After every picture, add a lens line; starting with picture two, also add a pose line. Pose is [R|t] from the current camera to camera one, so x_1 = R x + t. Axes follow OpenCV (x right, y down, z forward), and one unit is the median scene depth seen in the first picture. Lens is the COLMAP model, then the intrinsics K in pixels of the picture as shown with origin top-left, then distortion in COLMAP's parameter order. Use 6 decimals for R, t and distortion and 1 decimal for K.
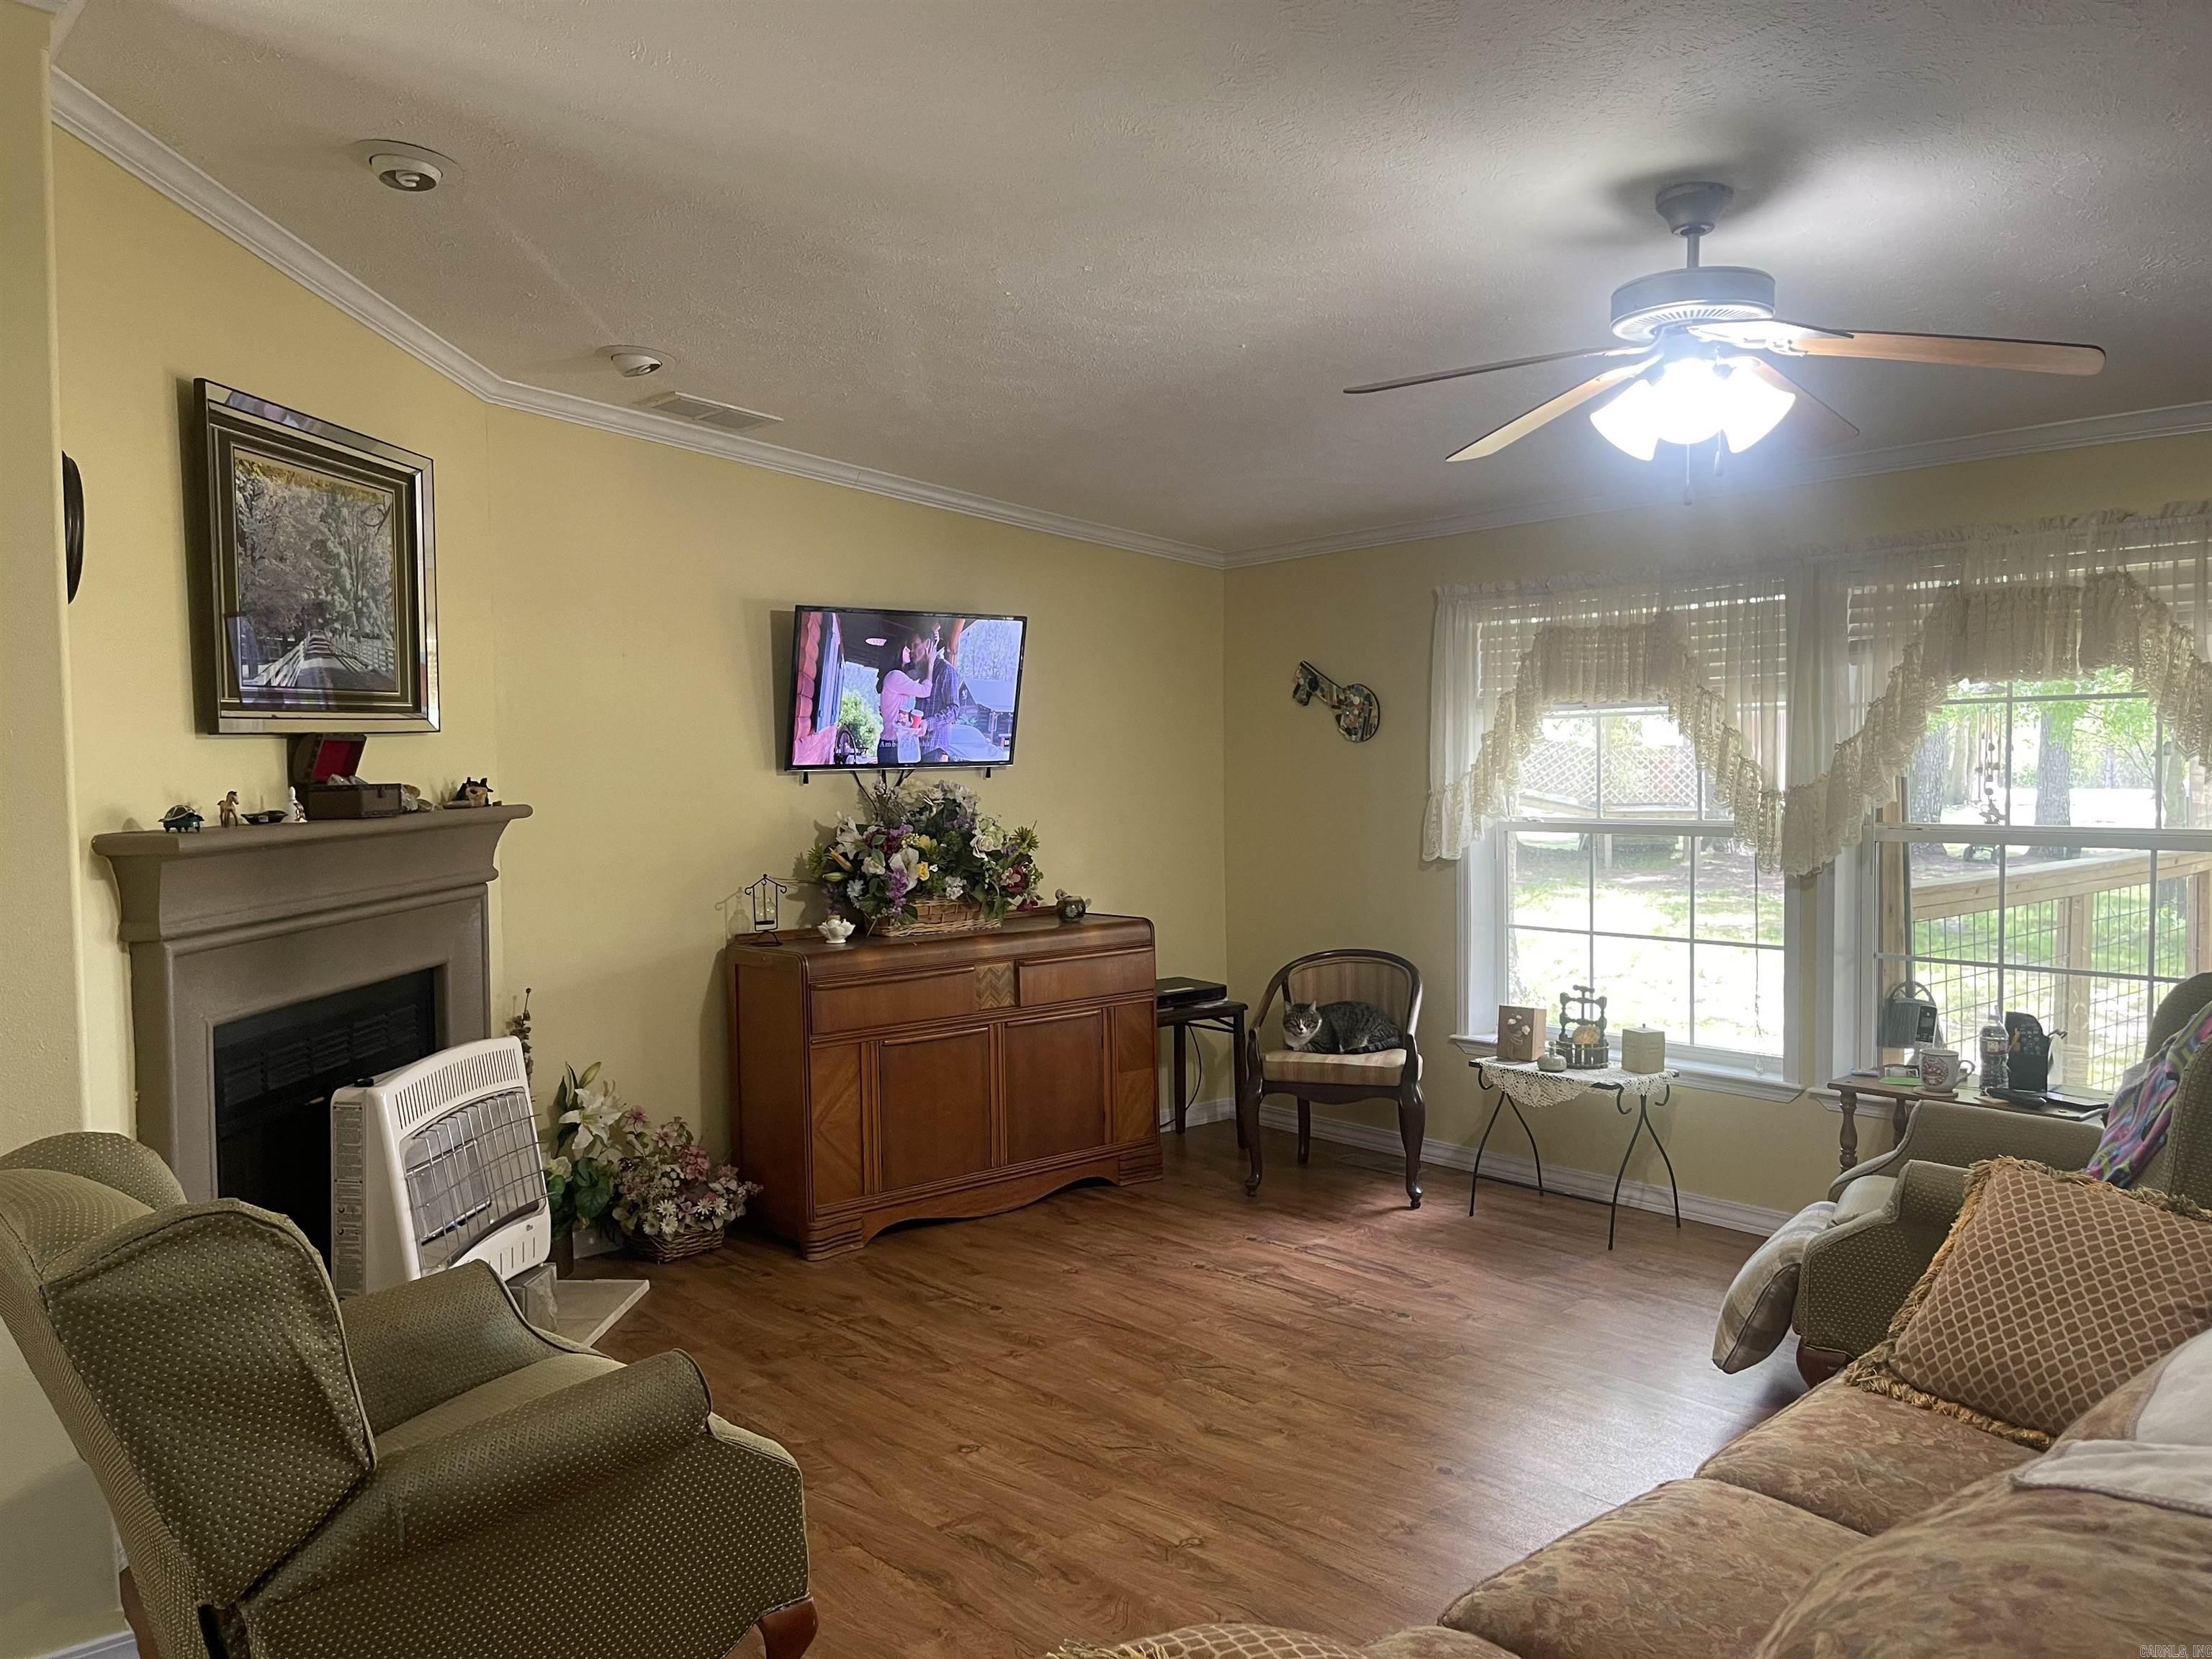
lens RADIAL K [[1682.6, 0, 1106.0], [0, 1682.6, 829.5], [0, 0, 1]] dist [0.008261, 0.000319]
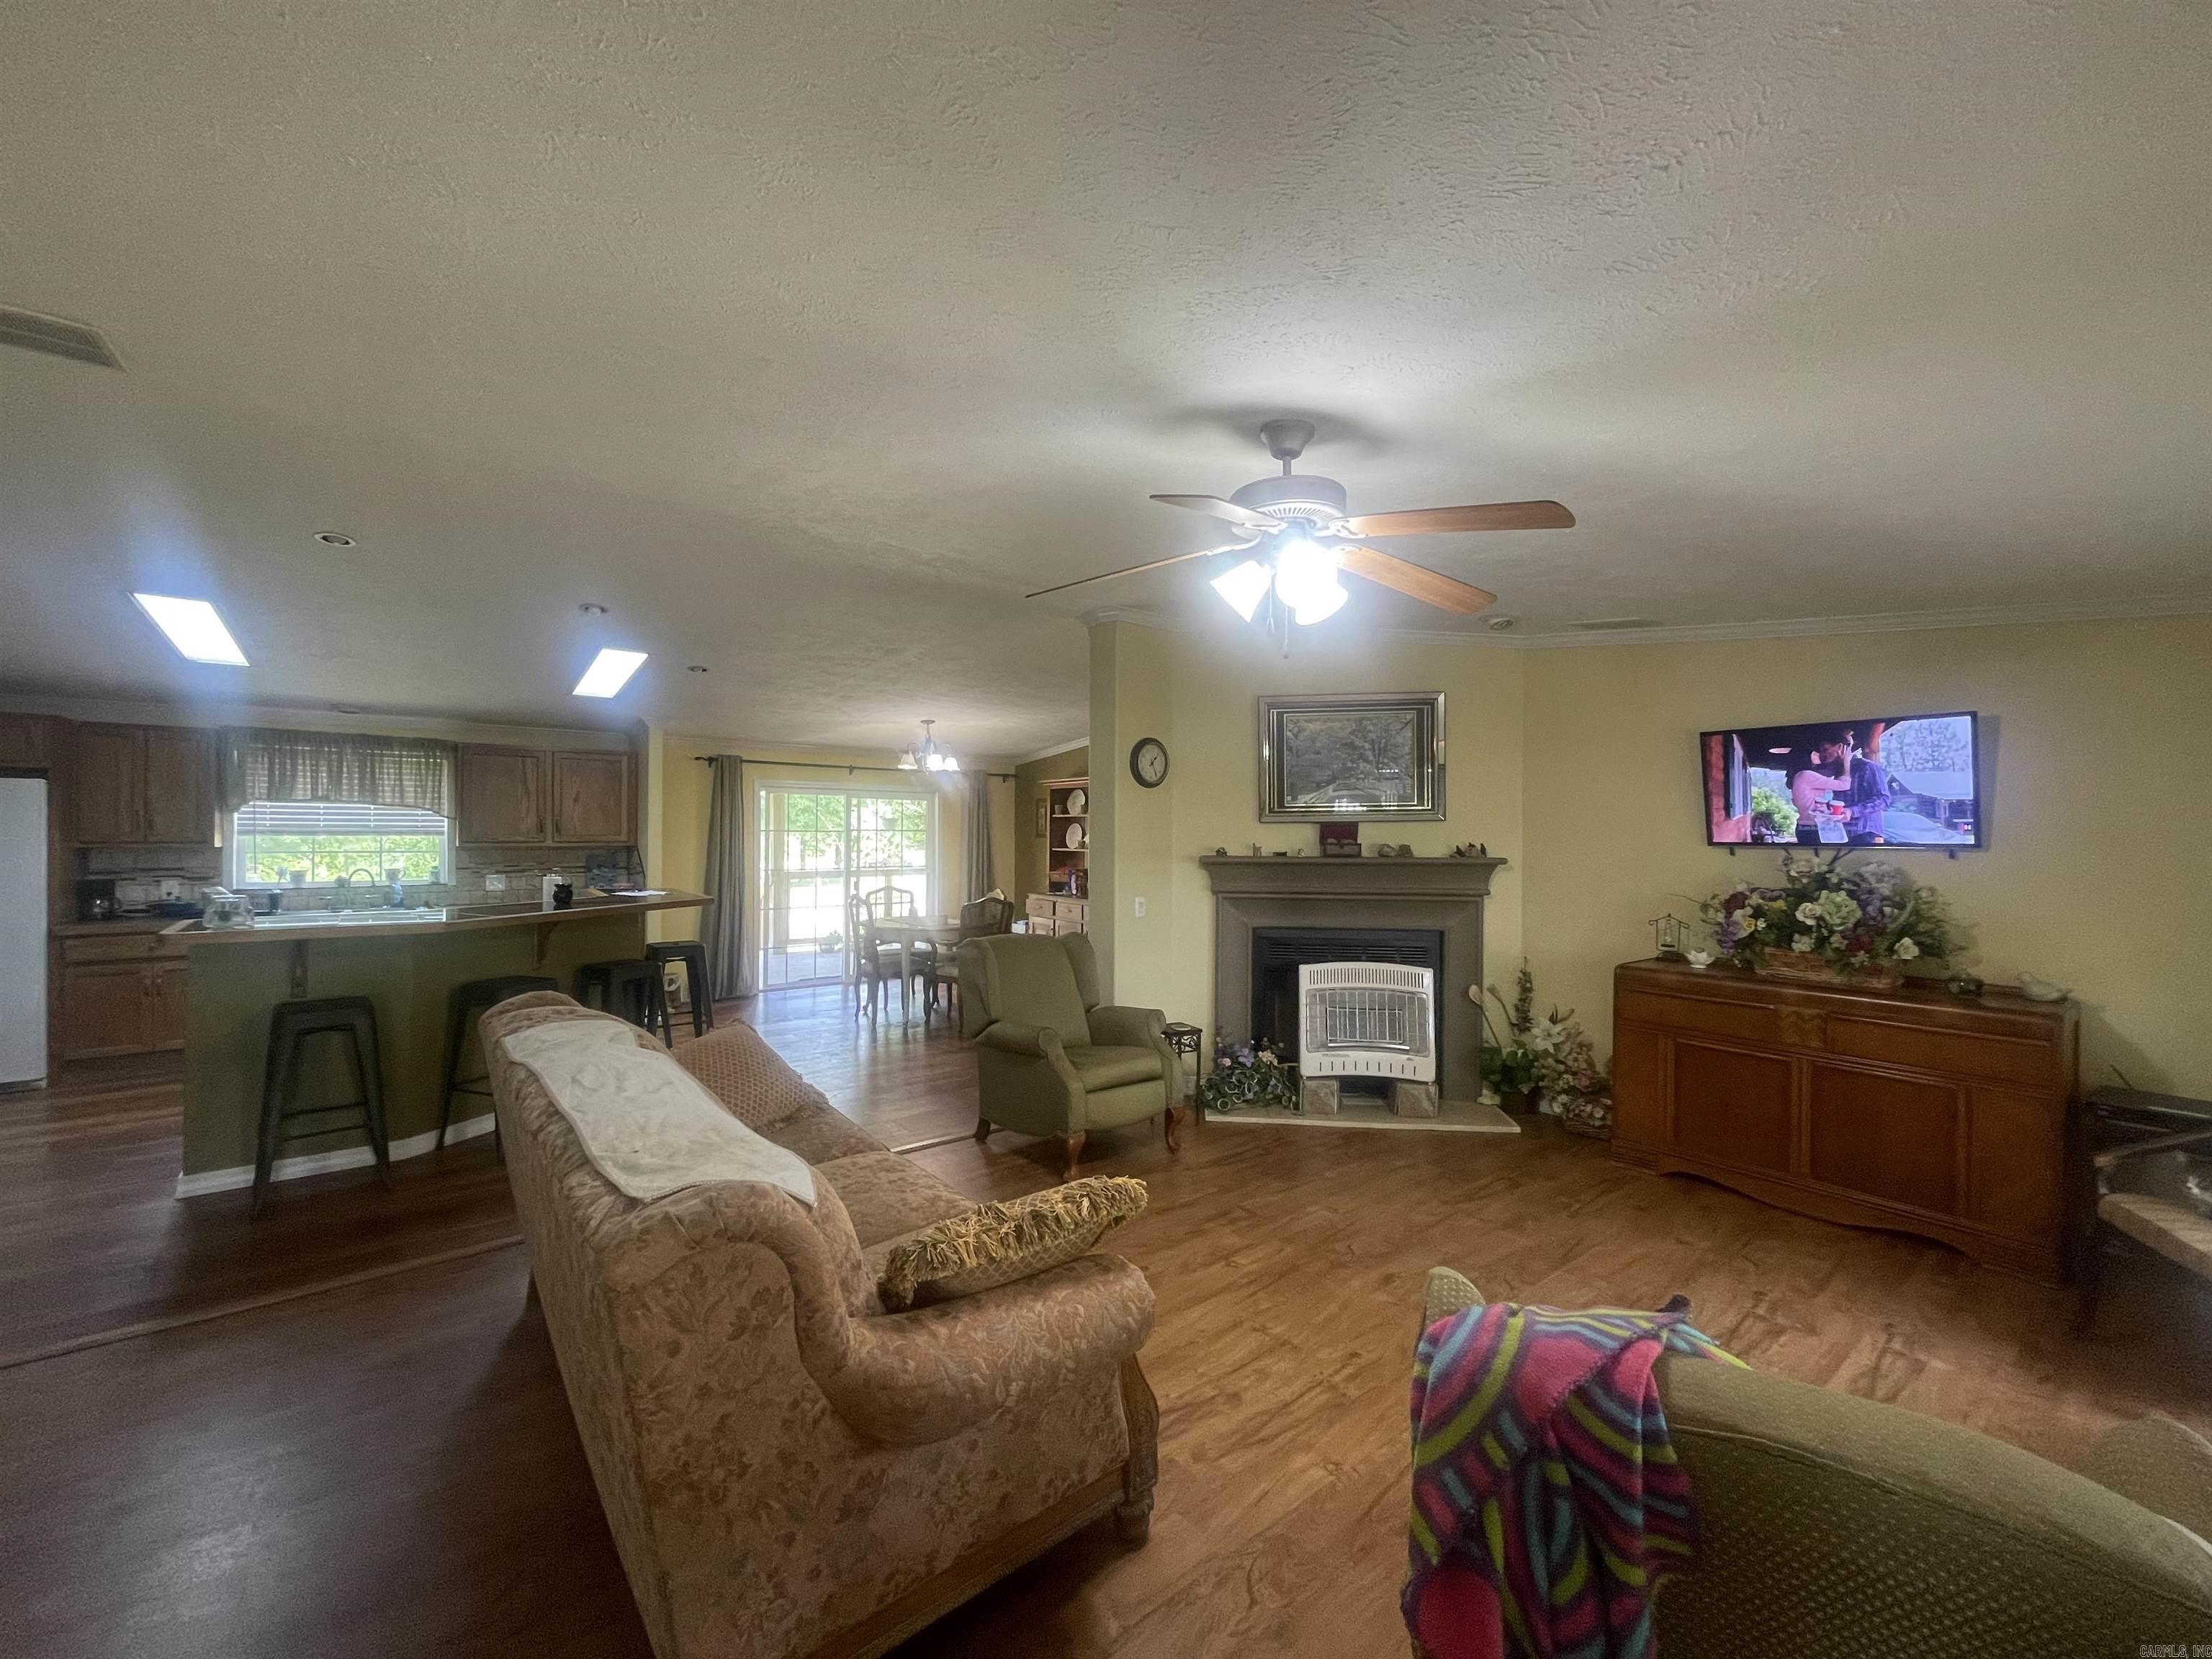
lens RADIAL K [[895.7, 0, 1106.0], [0, 895.7, 829.5], [0, 0, 1]] dist [-0.001078, -0.000249]
pose [[-0.042458, 0.012167, -0.999024, 0.676309], [-0.048730, 0.998711, 0.014234, -0.038670], [0.997909, 0.049287, -0.041810, 0.577445]]
